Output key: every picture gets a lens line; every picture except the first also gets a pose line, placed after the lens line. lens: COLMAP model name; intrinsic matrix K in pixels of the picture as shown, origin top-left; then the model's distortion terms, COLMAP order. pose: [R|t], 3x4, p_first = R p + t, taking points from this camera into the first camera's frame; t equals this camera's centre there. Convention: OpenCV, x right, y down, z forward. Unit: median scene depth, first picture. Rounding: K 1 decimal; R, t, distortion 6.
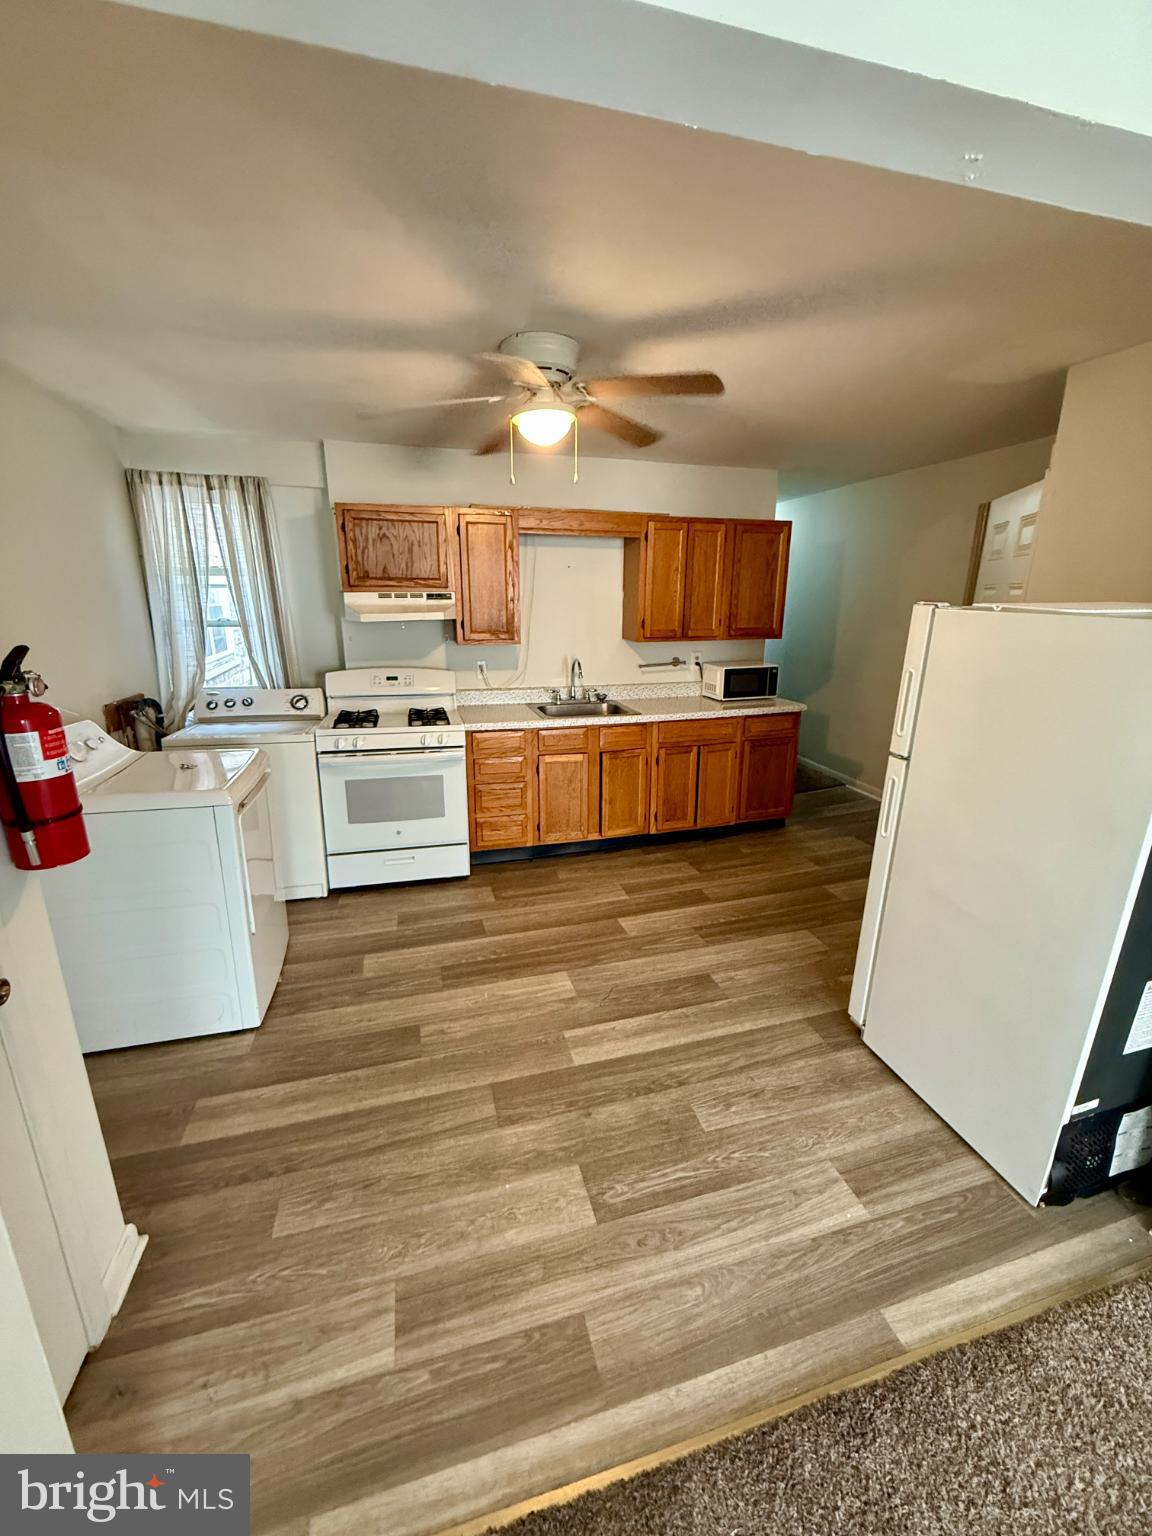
lens RADIAL K [[609.2, 0, 579.1], [0, 609.2, 766.2], [0, 0, 1]] dist [0.002260, 0.000413]
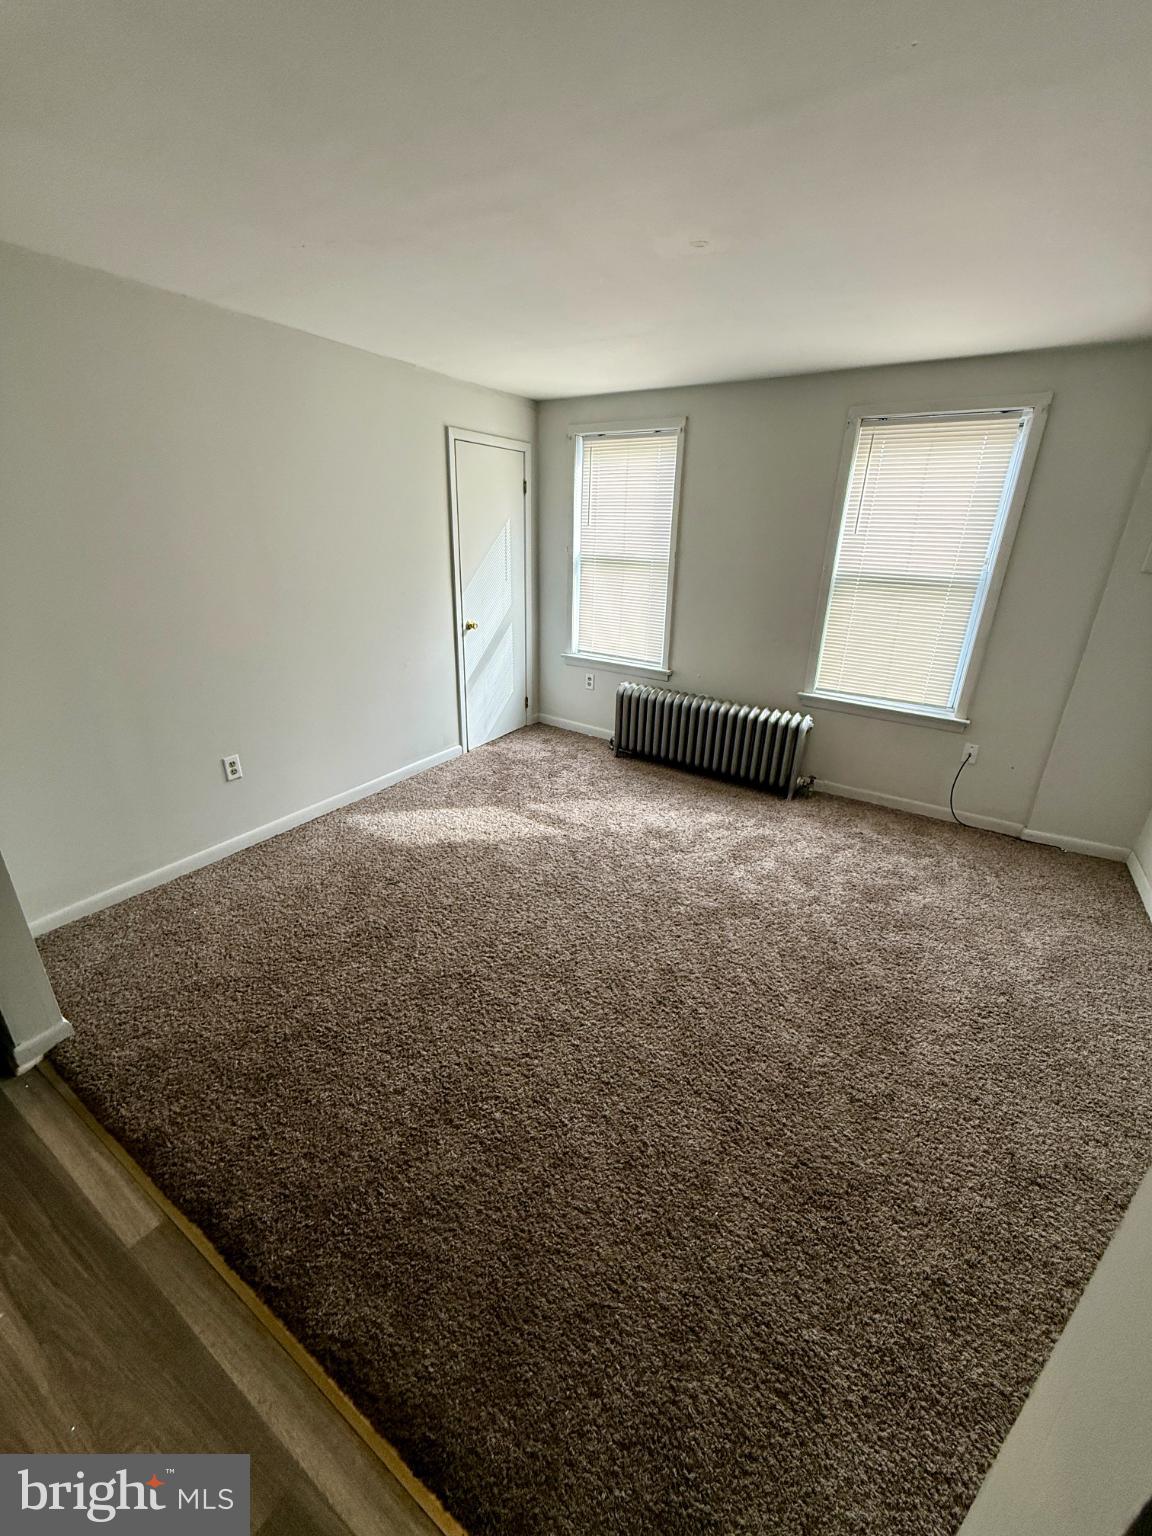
lens RADIAL K [[609.2, 0, 579.2], [0, 609.2, 770.3], [0, 0, 1]] dist [0.002260, 0.000413]
pose [[-0.667813, -0.298843, 0.681703, -0.538265], [0.162693, 0.835111, 0.525471, -0.219732], [-0.726331, 0.461825, -0.509078, 0.694347]]
